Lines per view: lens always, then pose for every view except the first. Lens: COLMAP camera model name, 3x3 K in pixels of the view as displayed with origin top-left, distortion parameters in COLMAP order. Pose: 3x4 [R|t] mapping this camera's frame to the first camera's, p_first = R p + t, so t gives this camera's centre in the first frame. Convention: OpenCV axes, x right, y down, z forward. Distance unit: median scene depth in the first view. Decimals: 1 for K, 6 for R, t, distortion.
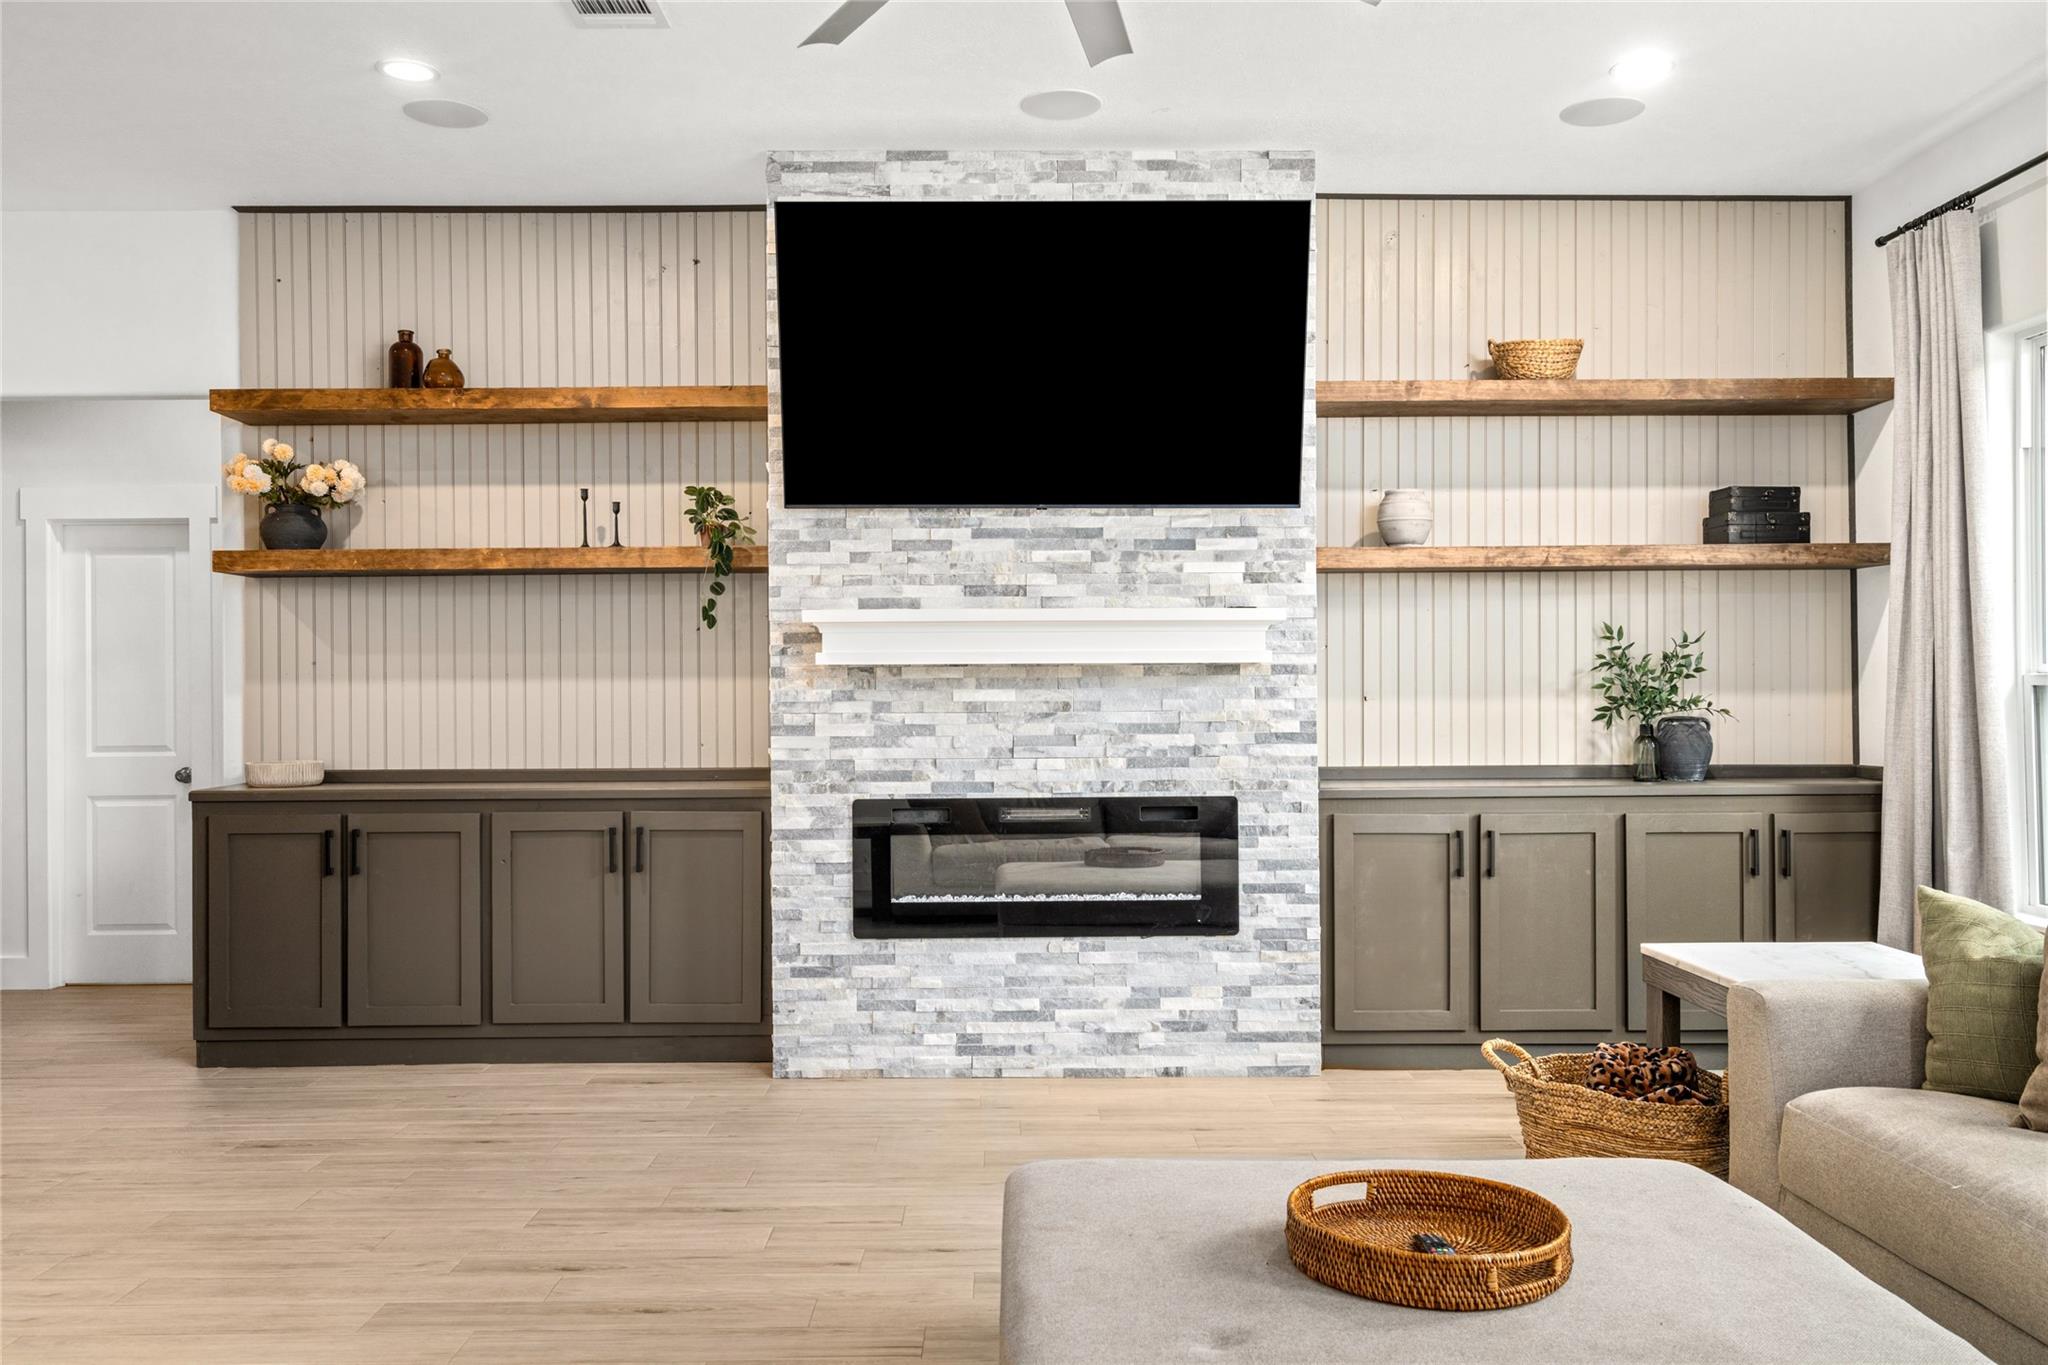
lens RADIAL K [[1581.3, 0, 1024.0], [0, 1581.3, 682.5], [0, 0, 1]] dist [0.008609, -0.000058]
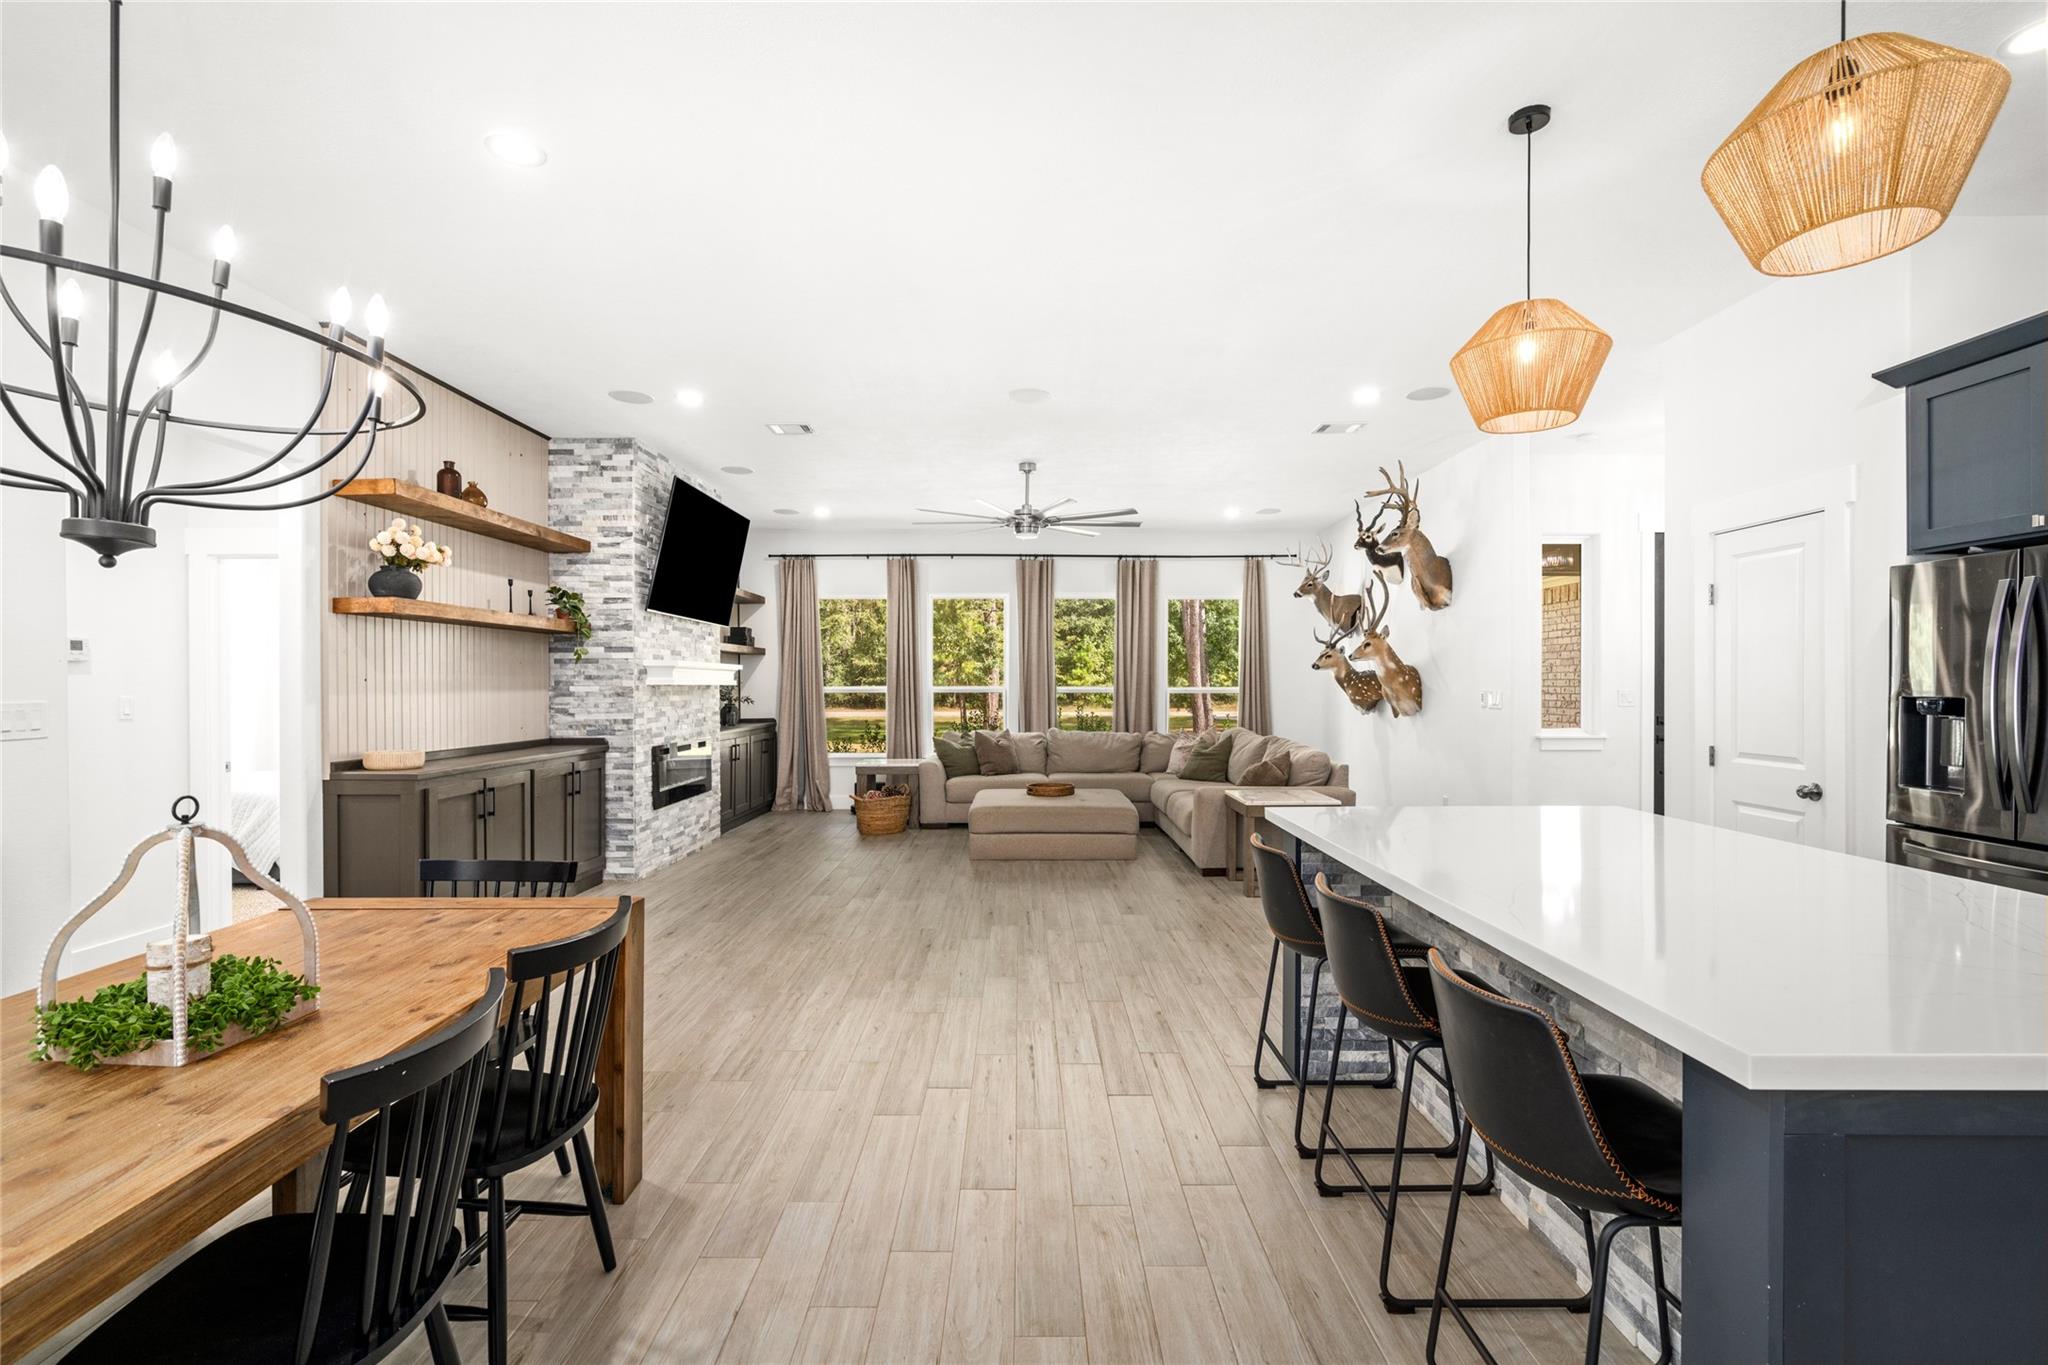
lens RADIAL K [[926.9, 0, 1018.0], [0, 926.9, 684.5], [0, 0, 1]] dist [-0.002033, 0.000300]
pose [[0.014214, 0.007244, 0.999873, -1.261919], [-0.002388, 0.999971, -0.007211, -0.003140], [-0.999896, -0.002285, 0.014231, 0.439305]]
